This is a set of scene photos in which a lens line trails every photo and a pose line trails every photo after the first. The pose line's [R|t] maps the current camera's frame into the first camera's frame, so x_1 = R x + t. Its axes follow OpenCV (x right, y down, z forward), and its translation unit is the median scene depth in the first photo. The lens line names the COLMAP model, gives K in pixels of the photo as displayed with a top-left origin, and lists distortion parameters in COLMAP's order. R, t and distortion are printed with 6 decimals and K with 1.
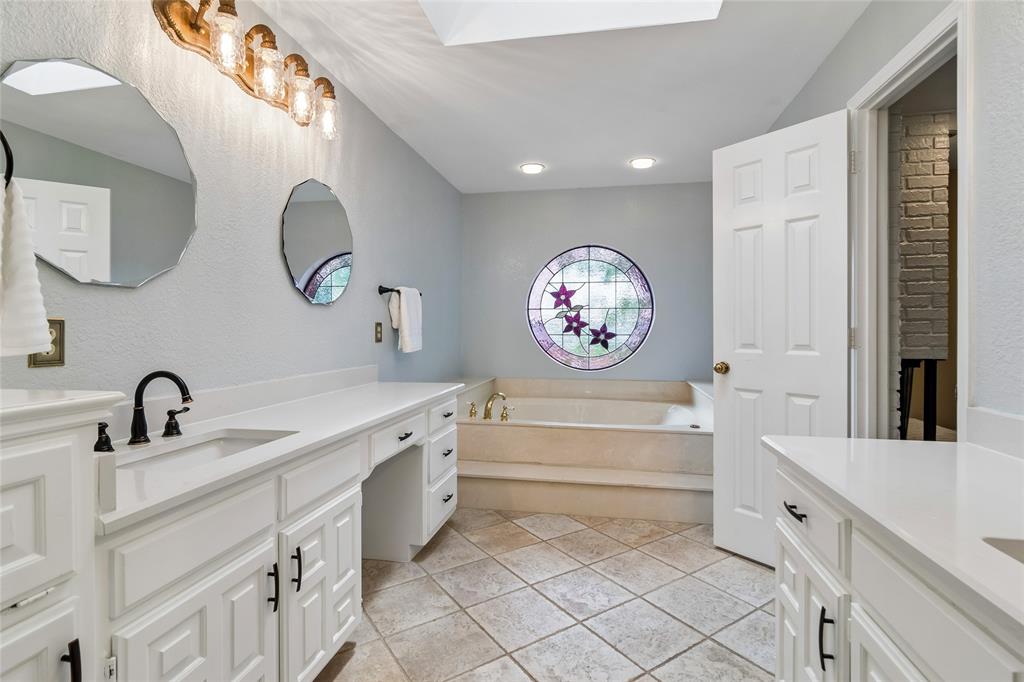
lens RADIAL K [[496.8, 0, 517.5], [0, 496.8, 325.5], [0, 0, 1]] dist [-0.001898, -0.000516]
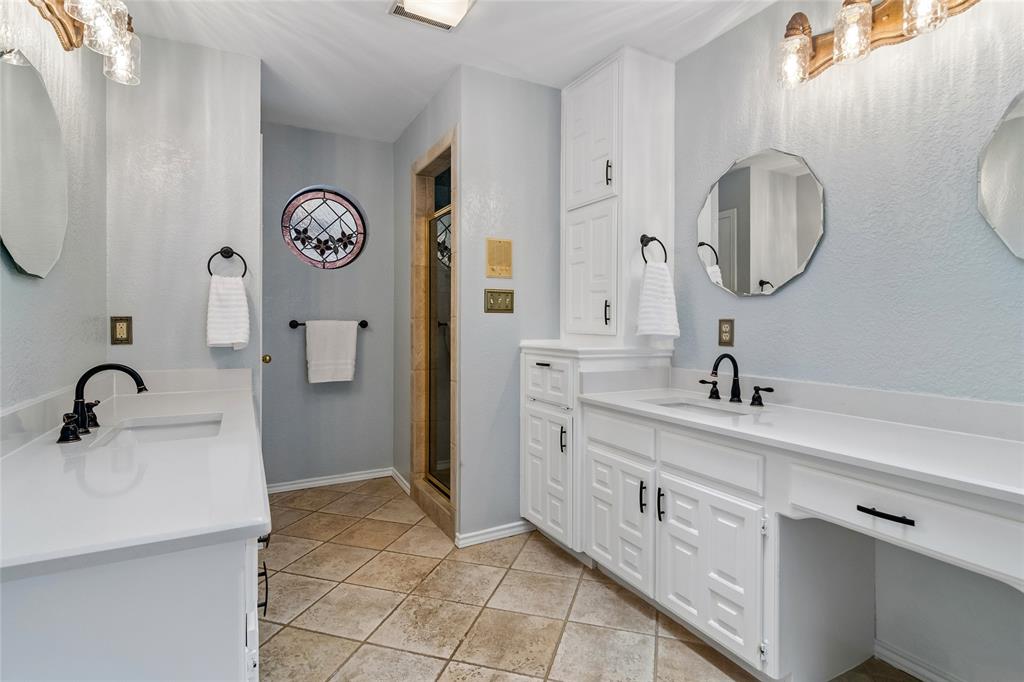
lens RADIAL K [[496.8, 0, 517.5], [0, 496.8, 325.5], [0, 0, 1]] dist [-0.001898, -0.000516]
pose [[-0.776803, 0.005531, -0.629720, 0.679386], [0.003807, 0.999984, 0.004087, 0.000058], [0.629732, 0.000778, -0.776812, 1.747132]]
